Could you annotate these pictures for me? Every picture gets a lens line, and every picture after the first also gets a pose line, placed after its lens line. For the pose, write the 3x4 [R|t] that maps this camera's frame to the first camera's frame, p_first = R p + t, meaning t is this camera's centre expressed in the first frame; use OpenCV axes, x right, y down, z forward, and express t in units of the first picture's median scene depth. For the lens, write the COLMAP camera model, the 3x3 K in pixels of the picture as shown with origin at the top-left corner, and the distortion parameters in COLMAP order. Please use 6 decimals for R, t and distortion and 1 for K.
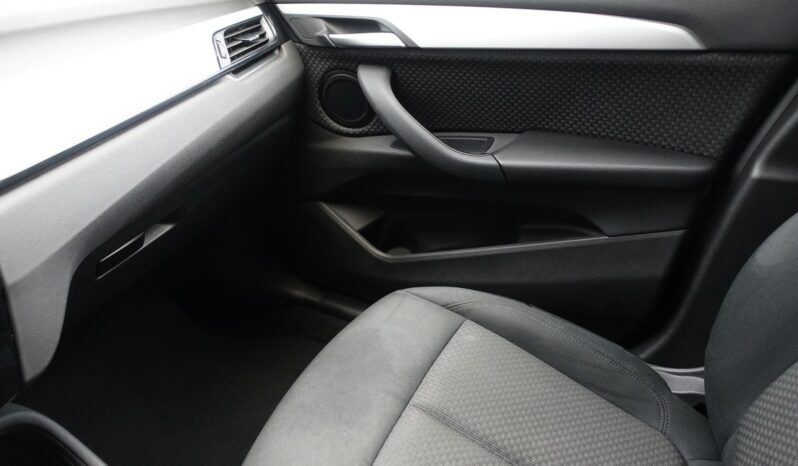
lens RADIAL K [[544.9, 0, 399.0], [0, 544.9, 233.0], [0, 0, 1]] dist [-0.004948, -0.000609]
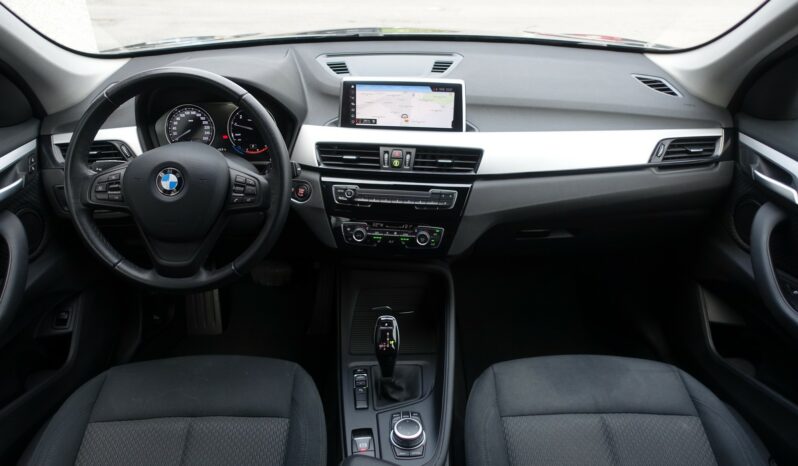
lens RADIAL K [[544.9, 0, 399.0], [0, 544.9, 233.0], [0, 0, 1]] dist [-0.004948, -0.000609]
pose [[0.467019, 0.479472, -0.742967, 0.507427], [-0.494981, 0.838002, 0.229664, -0.131763], [0.732725, 0.260497, 0.628693, -0.357018]]
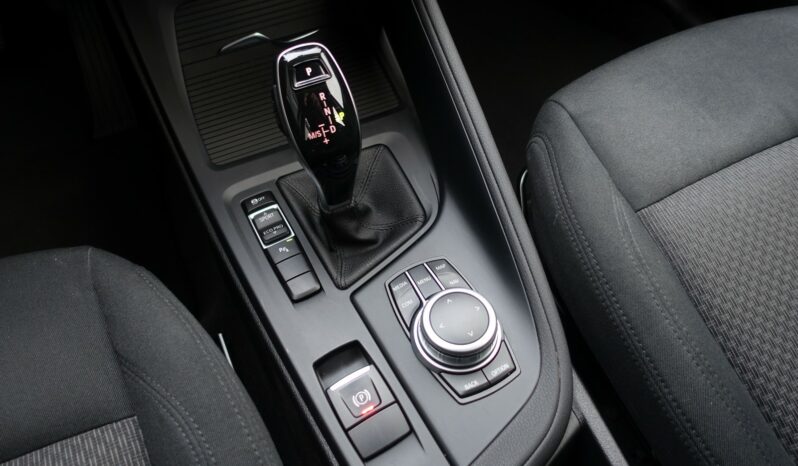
lens RADIAL K [[544.9, 0, 399.0], [0, 544.9, 233.0], [0, 0, 1]] dist [-0.004948, -0.000609]
pose [[0.785330, 0.547539, -0.288889, -0.095246], [-0.372864, 0.790851, 0.485311, 0.218570], [0.494195, -0.273413, 0.825237, 0.119394]]
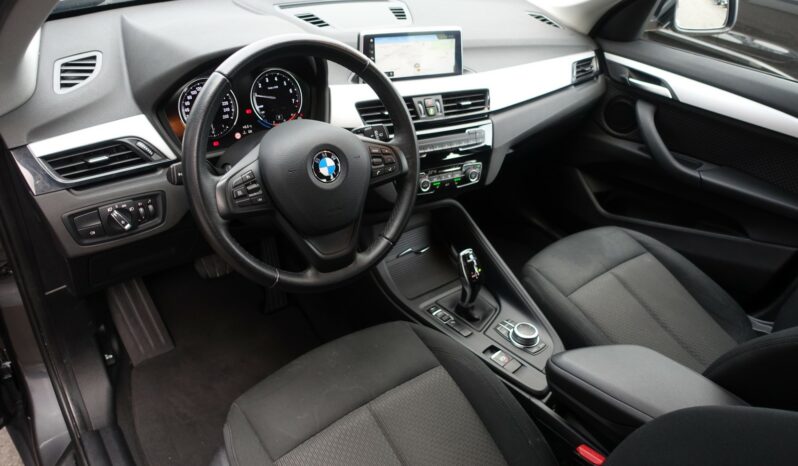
lens RADIAL K [[559.5, 0, 399.0], [0, 559.5, 233.0], [0, 0, 1]] dist [-0.000656, -0.001979]
pose [[0.897371, 0.356662, -0.259839, -0.155898], [-0.353151, 0.933526, 0.061753, 0.269786], [0.264592, 0.036347, 0.963675, -0.978885]]
